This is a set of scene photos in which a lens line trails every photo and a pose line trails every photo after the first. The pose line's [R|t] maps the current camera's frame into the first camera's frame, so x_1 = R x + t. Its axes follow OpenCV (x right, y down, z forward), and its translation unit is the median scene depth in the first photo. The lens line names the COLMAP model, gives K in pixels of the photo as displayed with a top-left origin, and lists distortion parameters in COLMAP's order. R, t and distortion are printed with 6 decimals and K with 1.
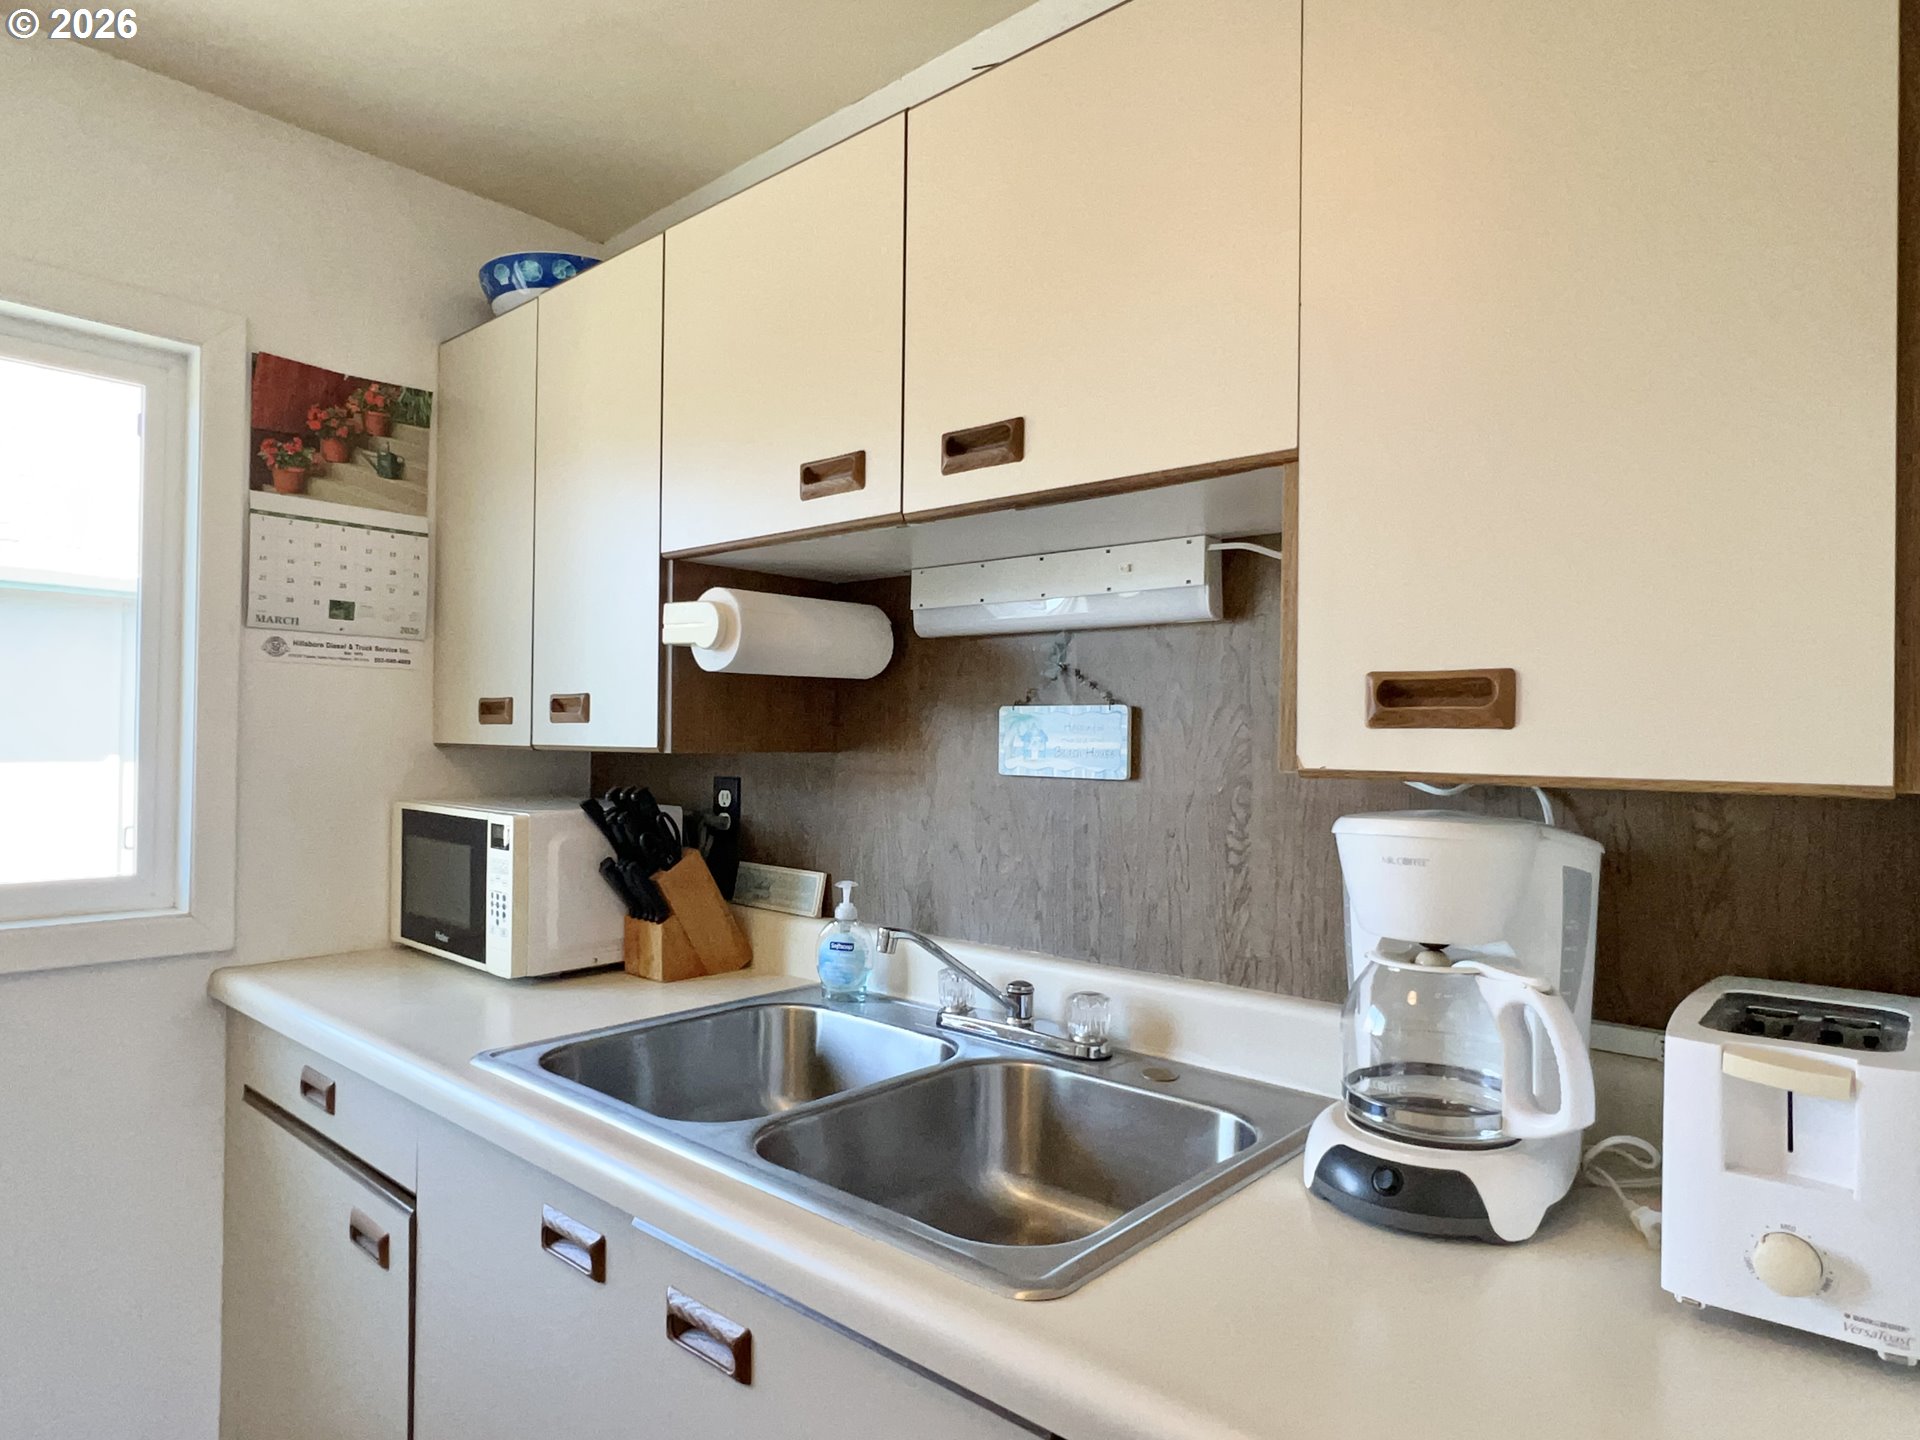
lens RADIAL K [[1130.8, 0, 952.0], [0, 1130.8, 726.1], [0, 0, 1]] dist [0.001790, -0.002170]
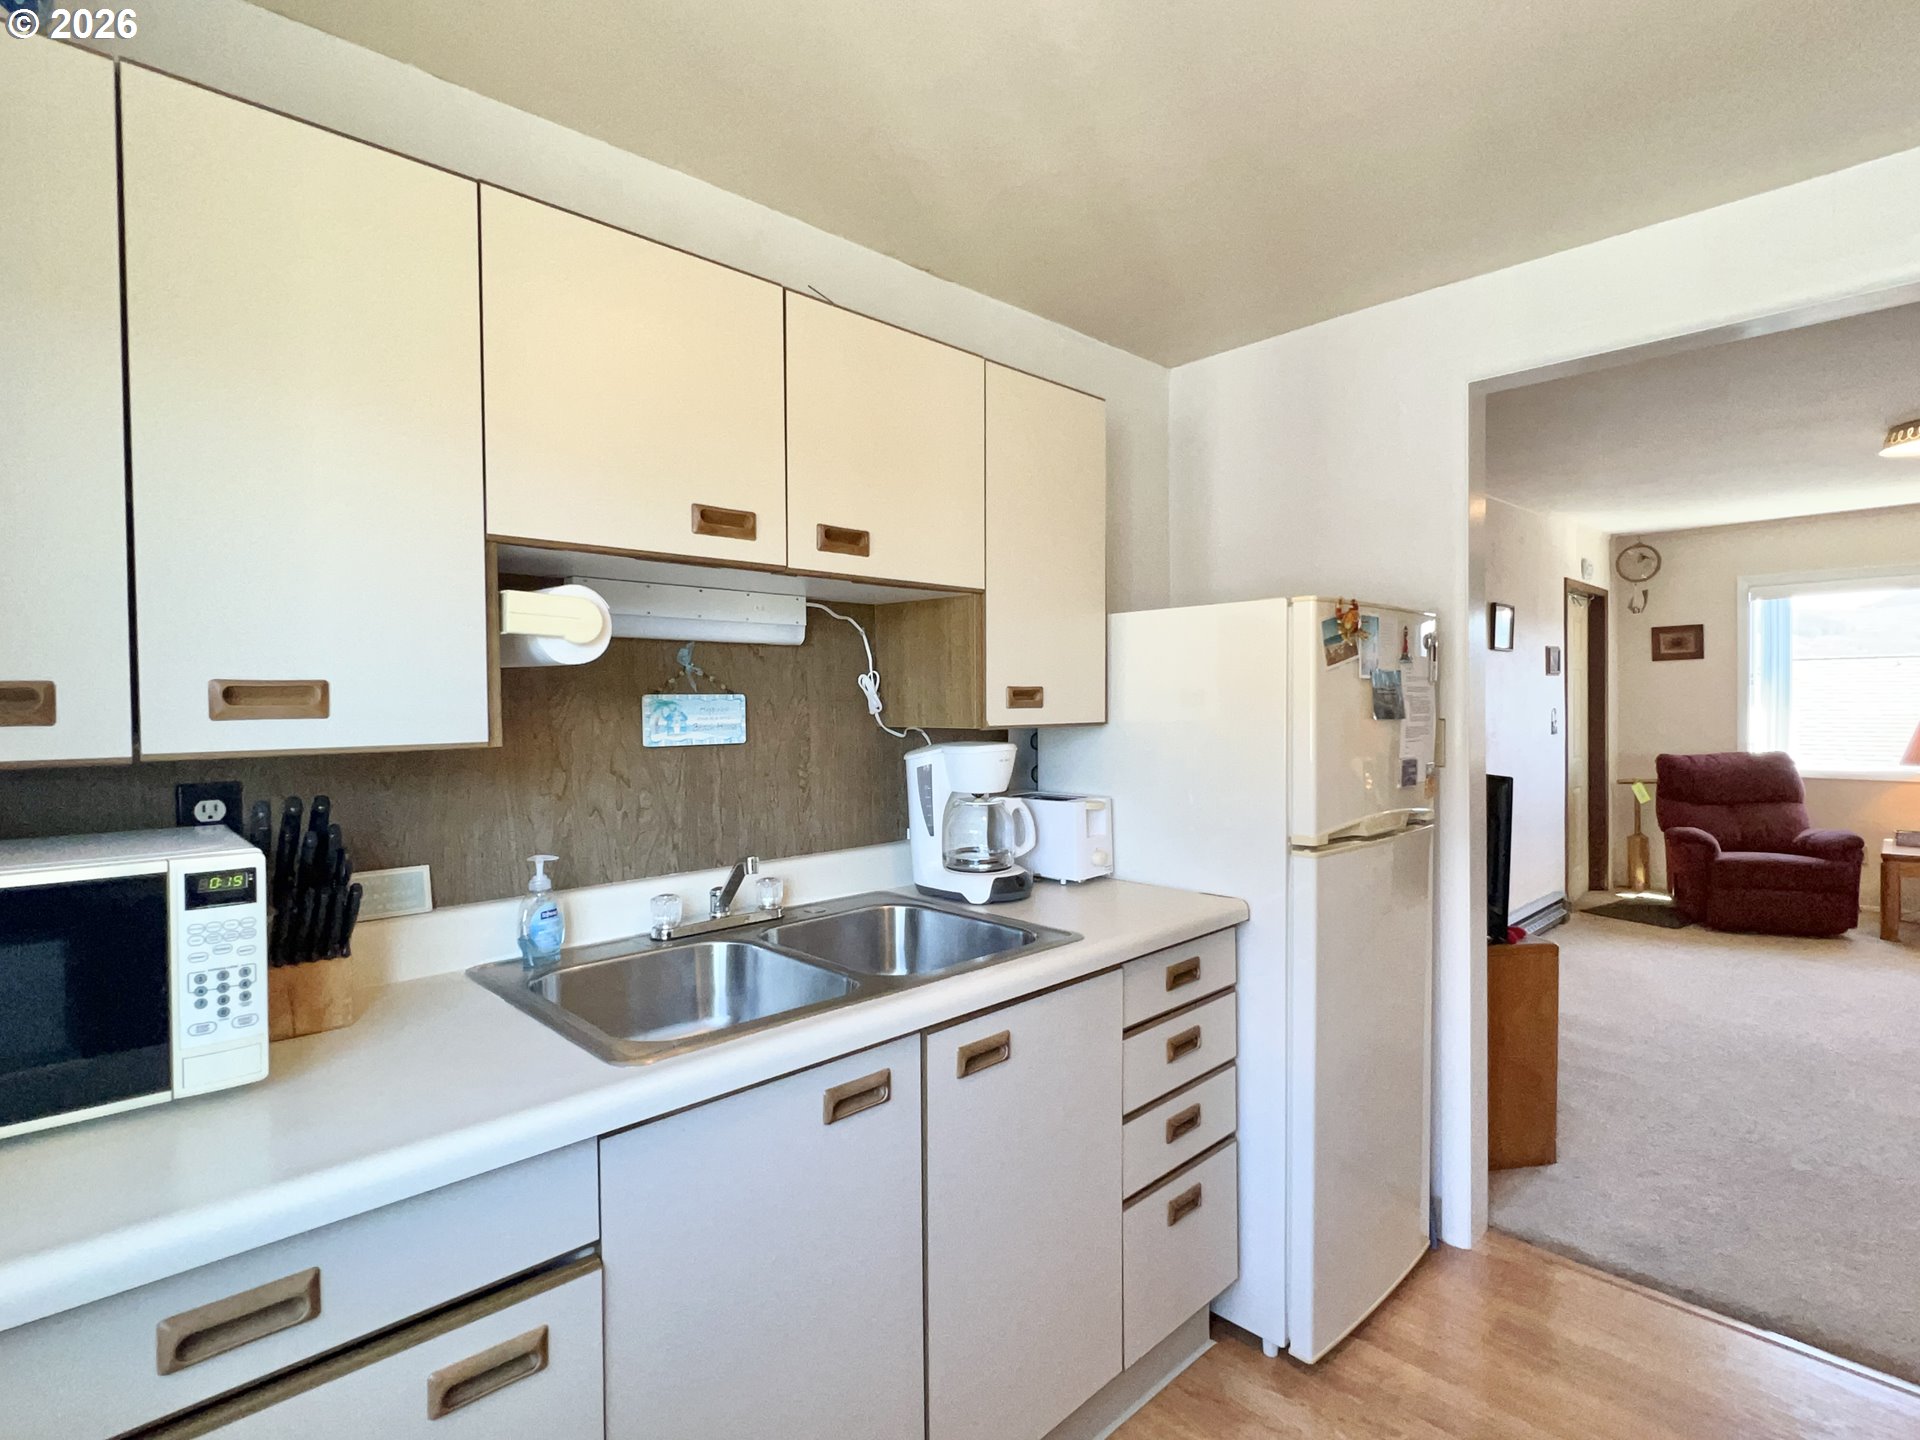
lens RADIAL K [[963.5, 0, 935.5], [0, 963.5, 724.6], [0, 0, 1]] dist [-0.004980, -0.000496]
pose [[0.079063, -0.039579, 0.996084, -1.087621], [-0.002767, 0.999199, 0.039923, -0.029579], [-0.996866, -0.005912, 0.078890, 0.604646]]
